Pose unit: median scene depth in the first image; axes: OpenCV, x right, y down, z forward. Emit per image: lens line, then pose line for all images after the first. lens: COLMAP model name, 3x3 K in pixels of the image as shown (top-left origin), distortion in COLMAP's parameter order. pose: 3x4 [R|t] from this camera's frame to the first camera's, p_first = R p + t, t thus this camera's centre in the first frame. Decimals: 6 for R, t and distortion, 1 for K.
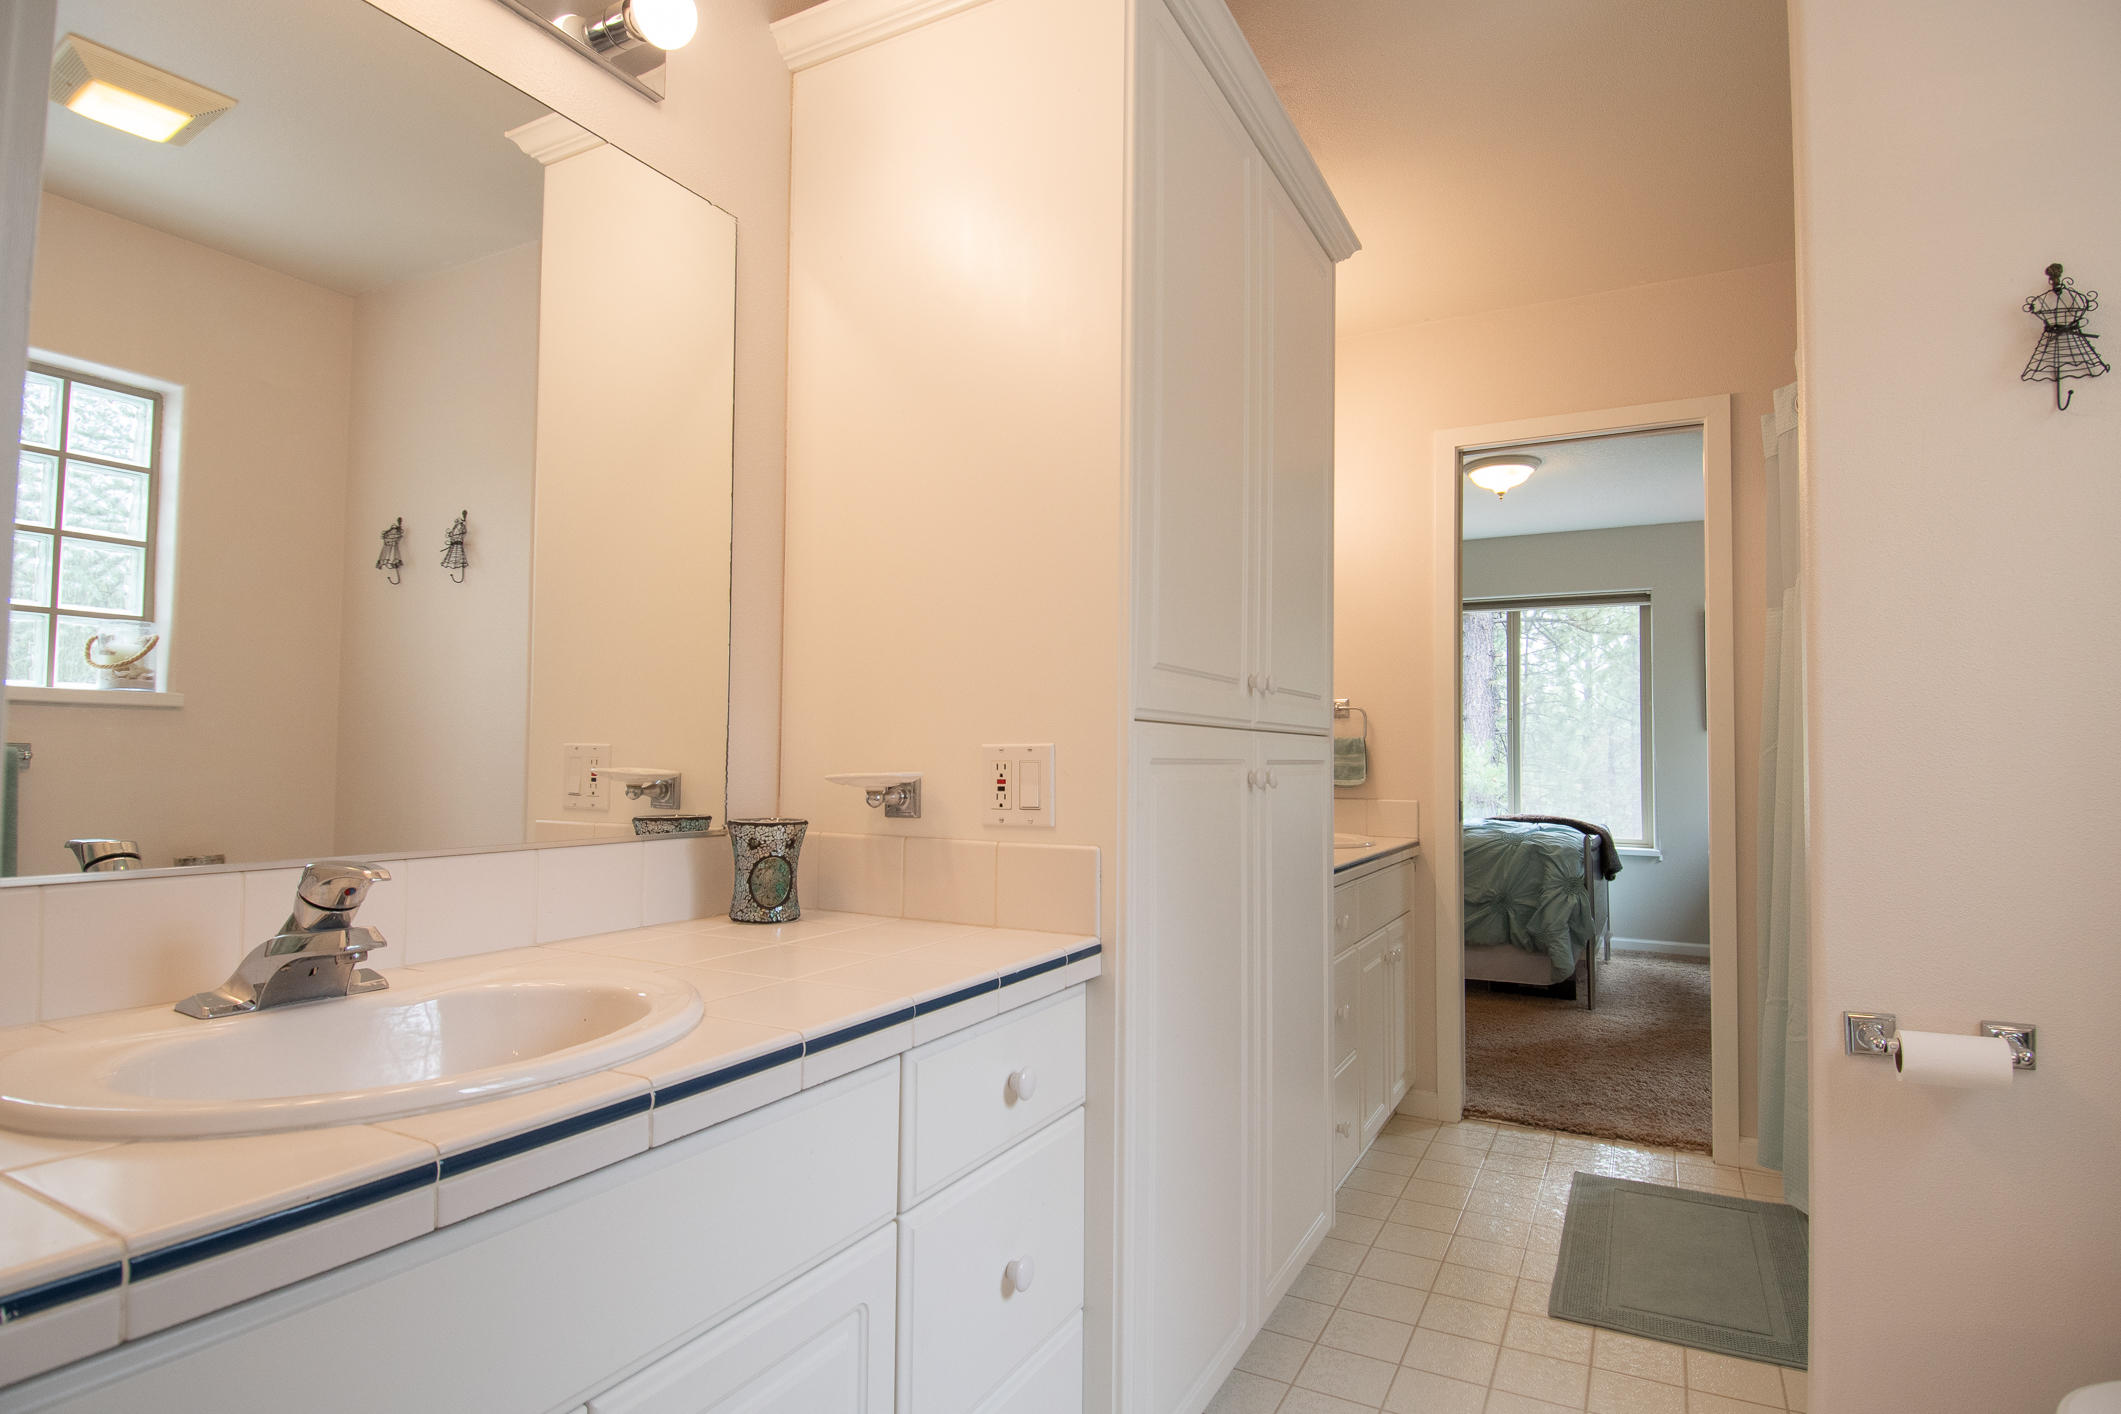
lens RADIAL K [[1112.5, 0, 1060.5], [0, 1112.5, 707.0], [0, 0, 1]] dist [0.054394, -0.000186]
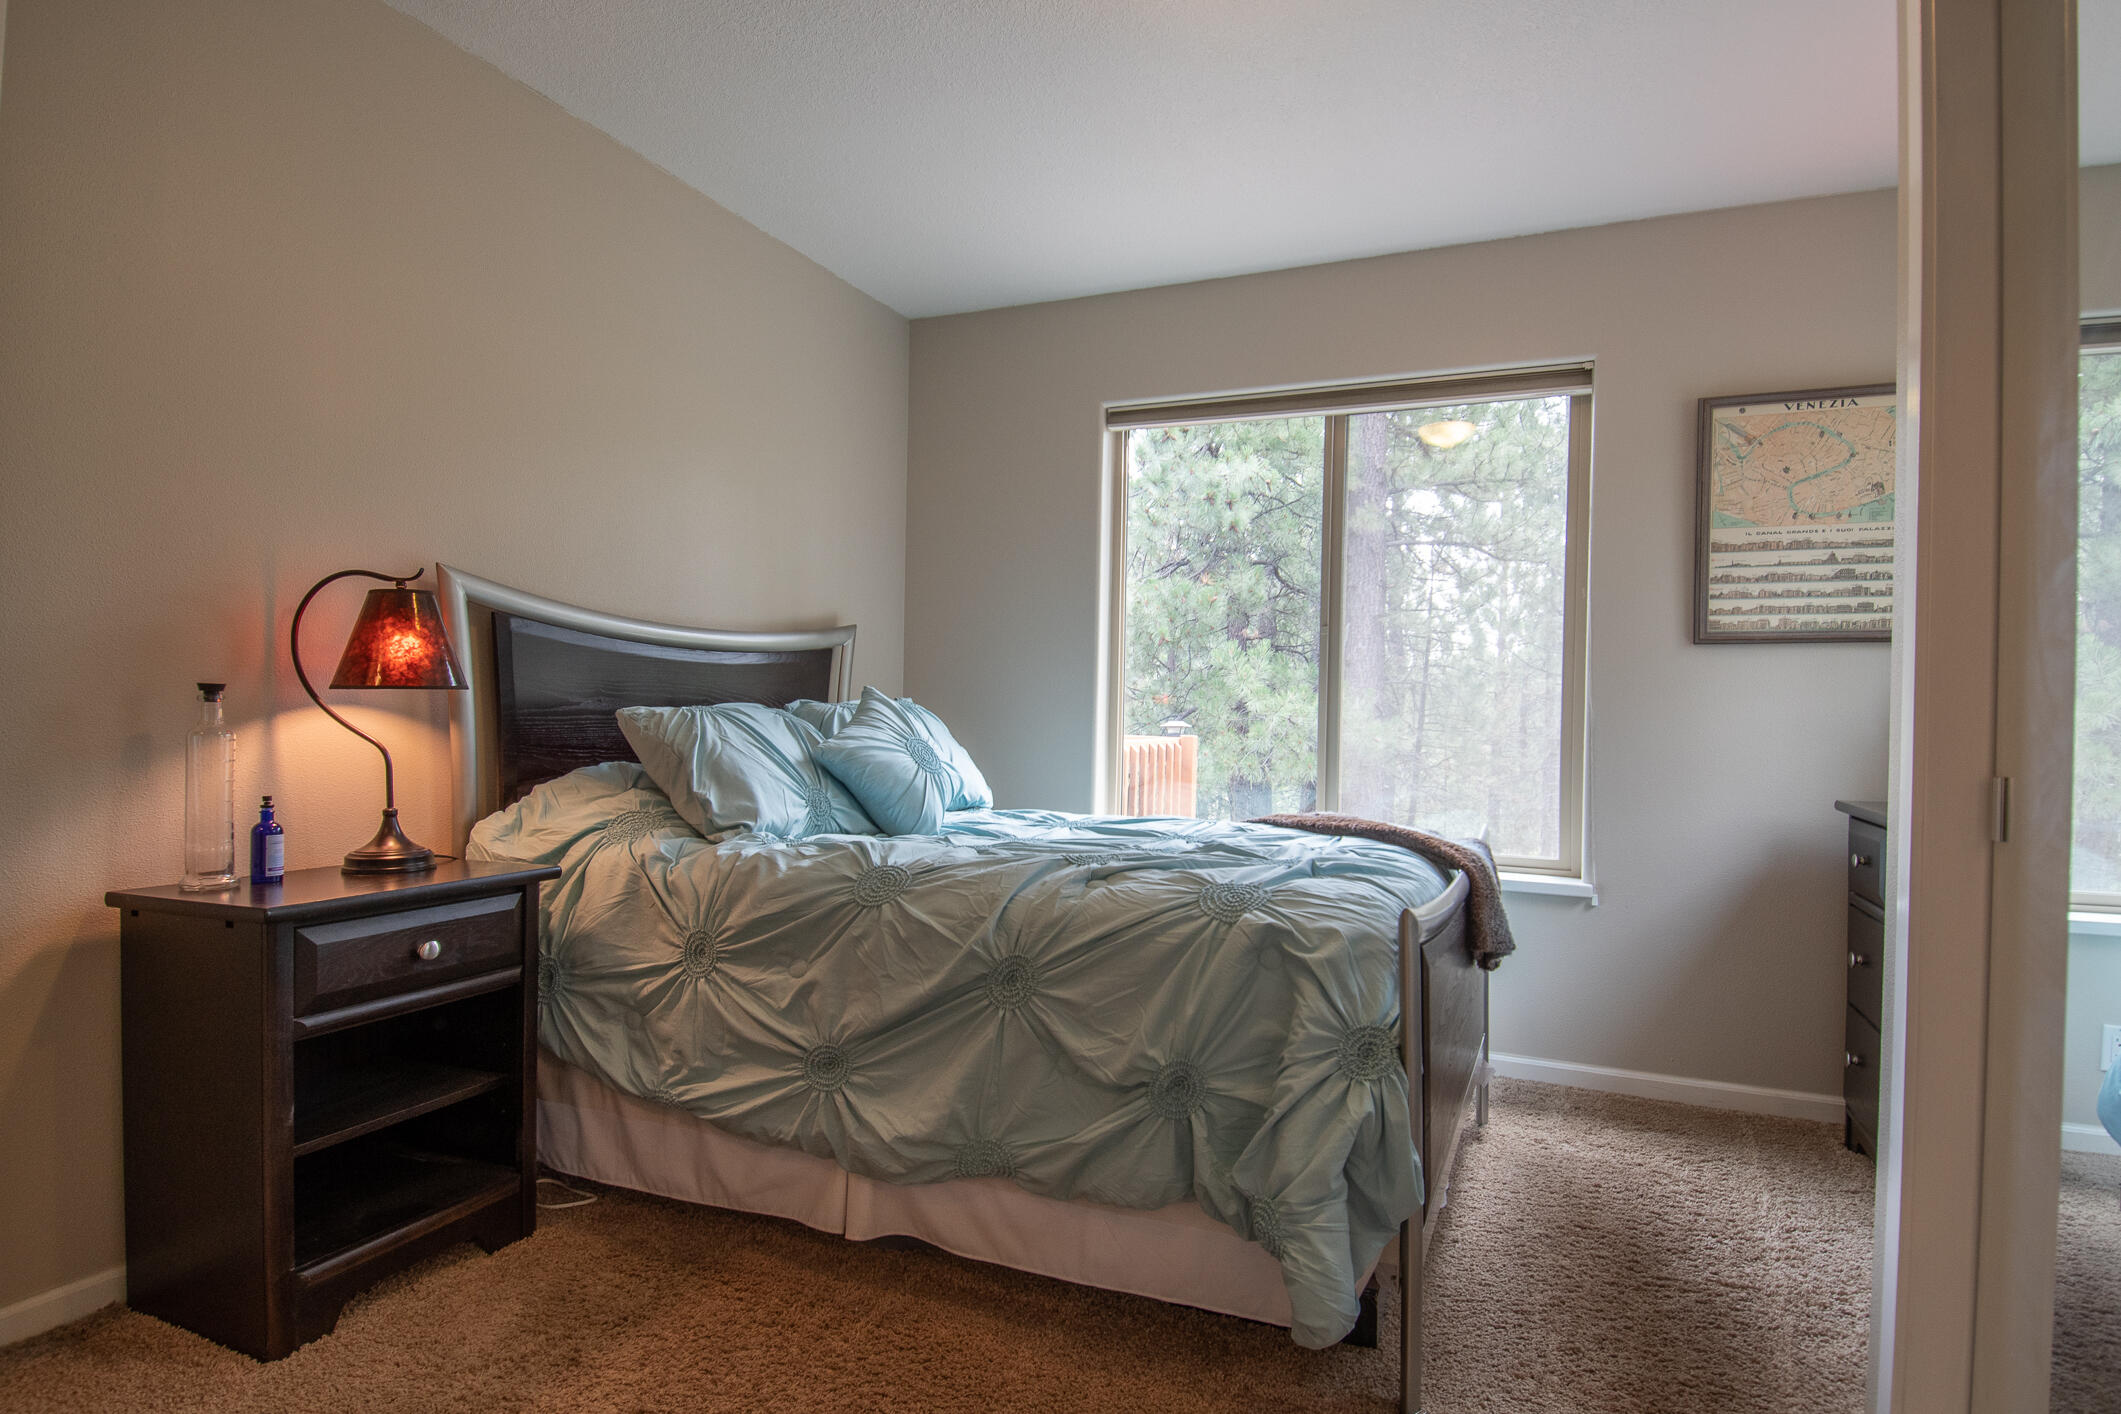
lens RADIAL K [[1123.2, 0, 1067.2], [0, 1123.2, 715.3], [0, 0, 1]] dist [0.004853, -0.016316]
pose [[0.997740, 0.011739, 0.066156, 0.329084], [-0.014779, 0.998849, 0.045641, 0.042608], [-0.065544, -0.046515, 0.996765, 0.650151]]
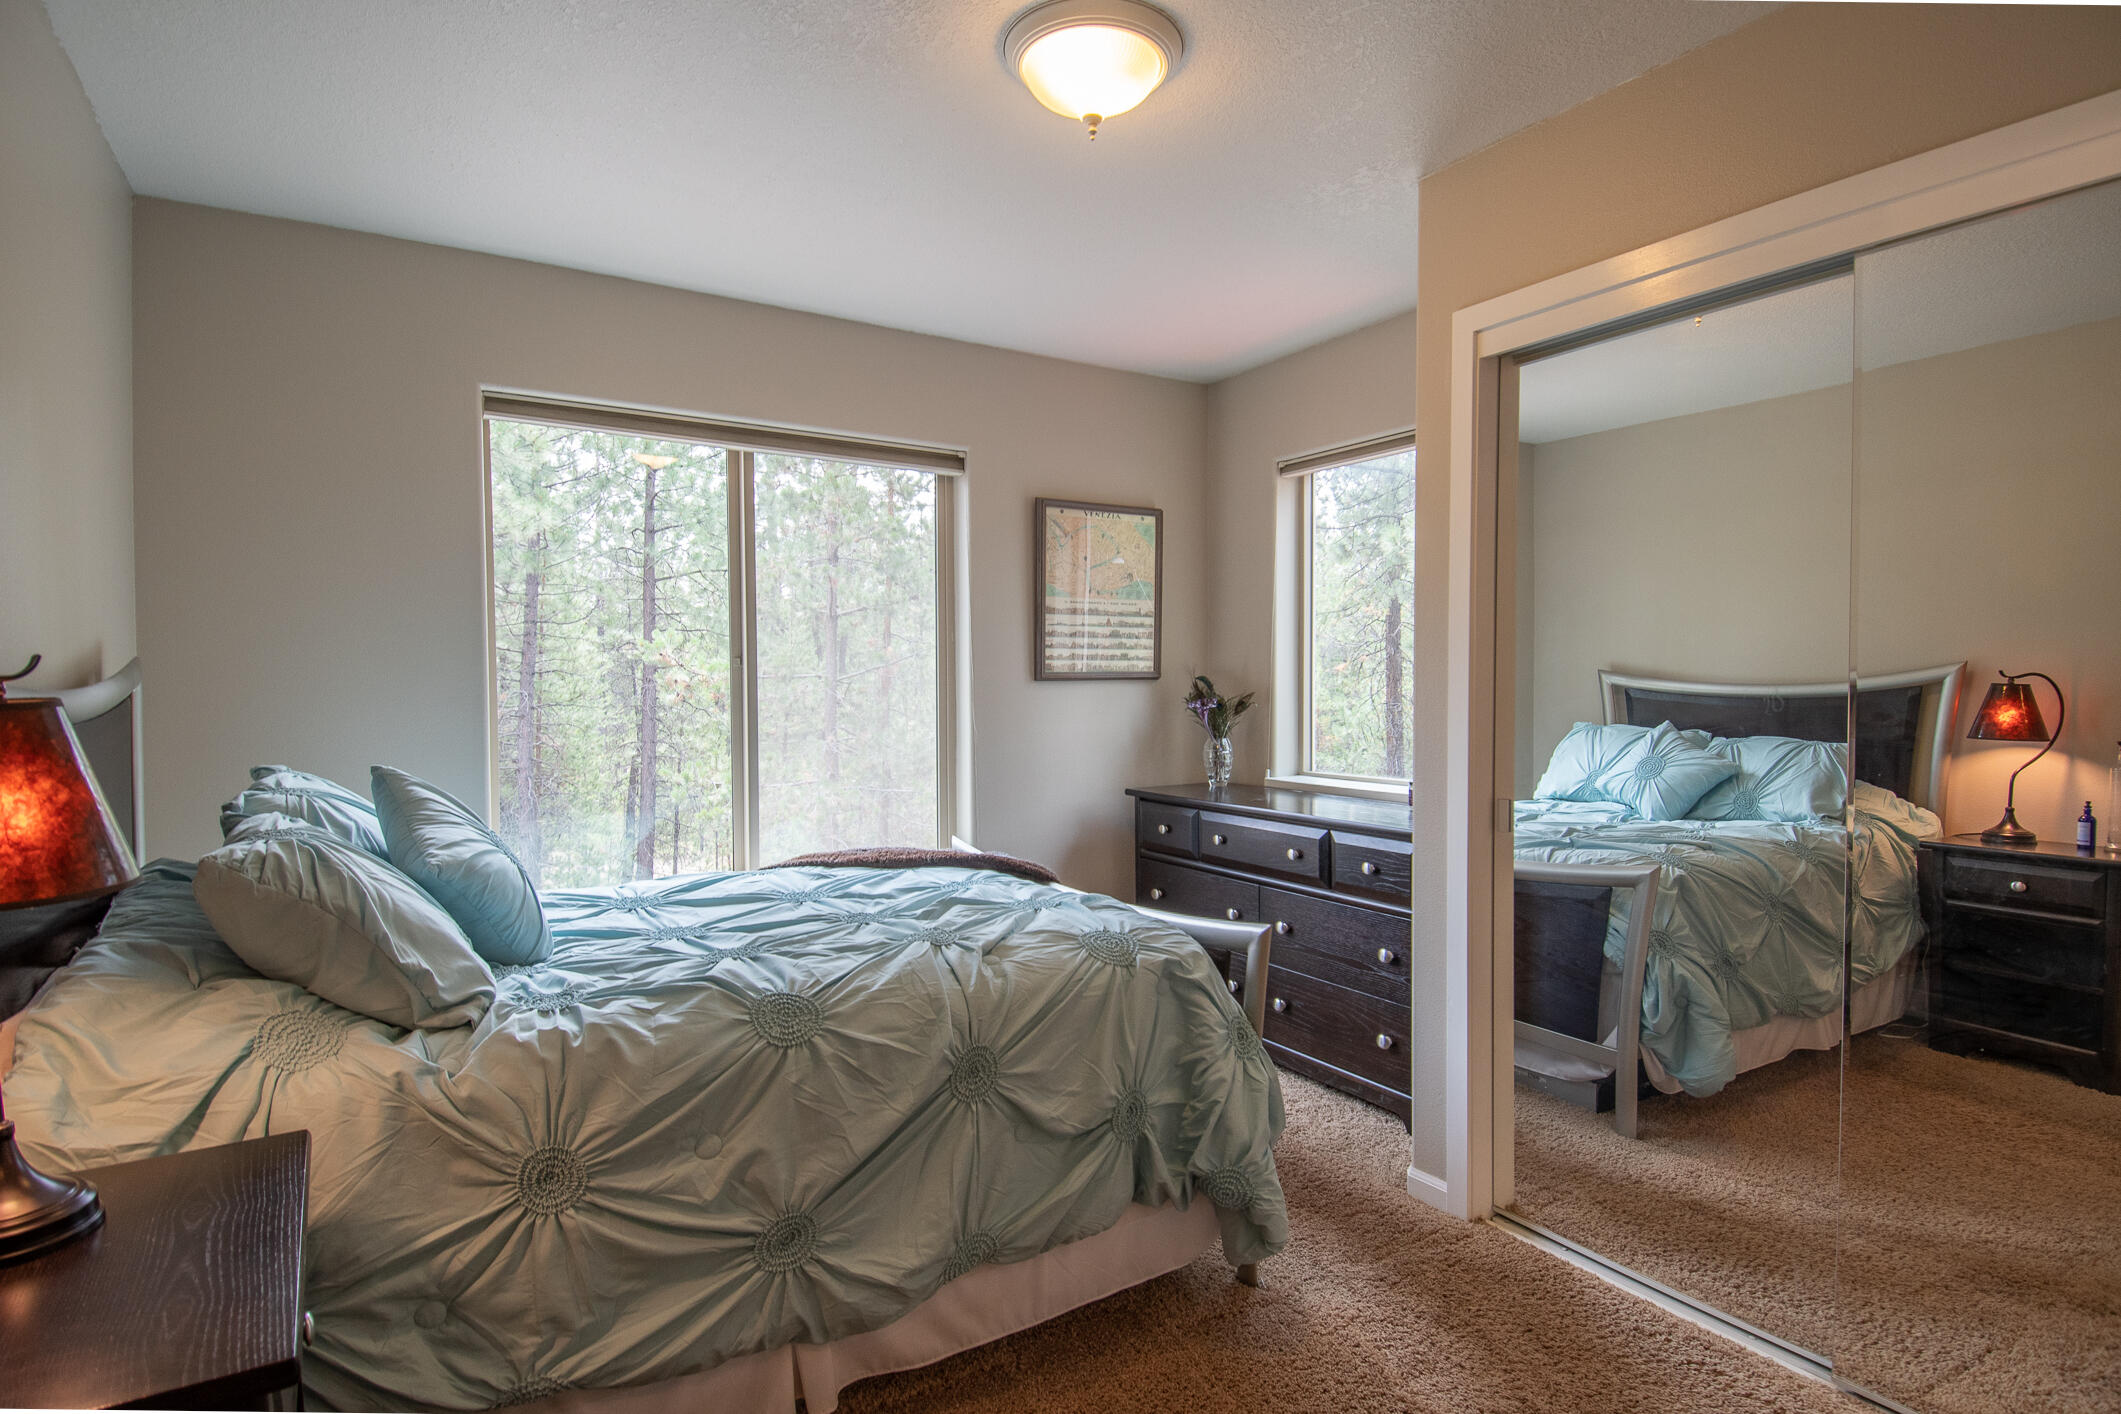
lens RADIAL K [[1100.6, 0, 1060.5], [0, 1100.6, 707.0], [0, 0, 1]] dist [0.001936, -0.027930]
pose [[0.511271, -0.030023, 0.858895, 0.035126], [-0.029969, 0.998159, 0.052731, 0.003565], [-0.858897, -0.052700, 0.509430, 0.810228]]
